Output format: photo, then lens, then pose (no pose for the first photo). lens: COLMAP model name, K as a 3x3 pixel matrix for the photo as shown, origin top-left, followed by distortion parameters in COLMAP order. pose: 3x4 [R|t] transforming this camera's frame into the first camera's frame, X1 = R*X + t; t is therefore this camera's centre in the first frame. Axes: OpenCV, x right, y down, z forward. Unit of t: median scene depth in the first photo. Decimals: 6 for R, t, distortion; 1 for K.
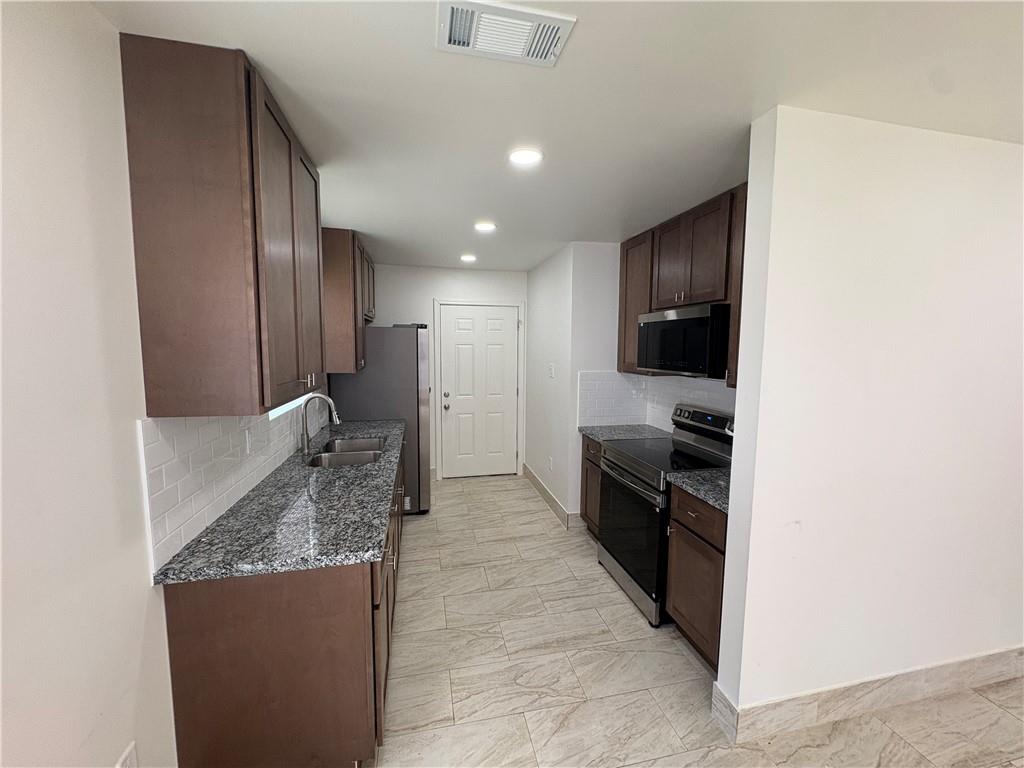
lens RADIAL K [[410.9, 0, 511.3], [0, 410.9, 383.4], [0, 0, 1]] dist [0.004532, -0.000403]
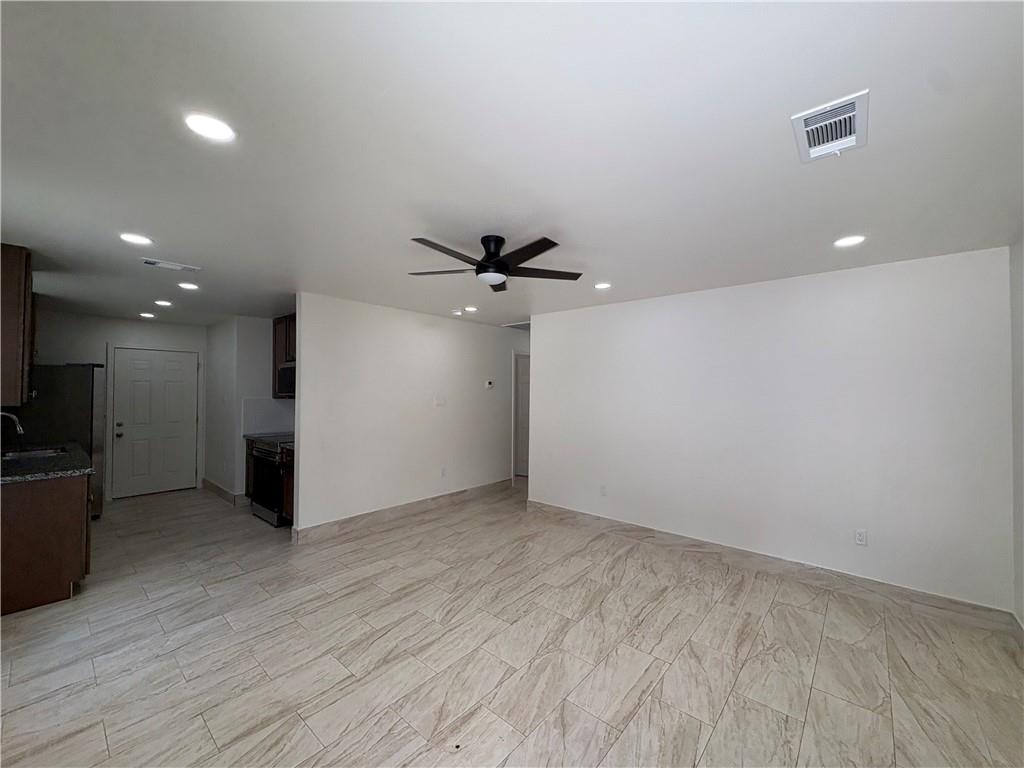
lens RADIAL K [[410.9, 0, 511.5], [0, 410.9, 384.7], [0, 0, 1]] dist [0.004532, -0.000403]
pose [[0.806719, 0.005405, 0.590911, 0.063612], [0.057561, 0.994484, -0.087678, 0.111208], [-0.588125, 0.104745, 0.801958, -0.811575]]
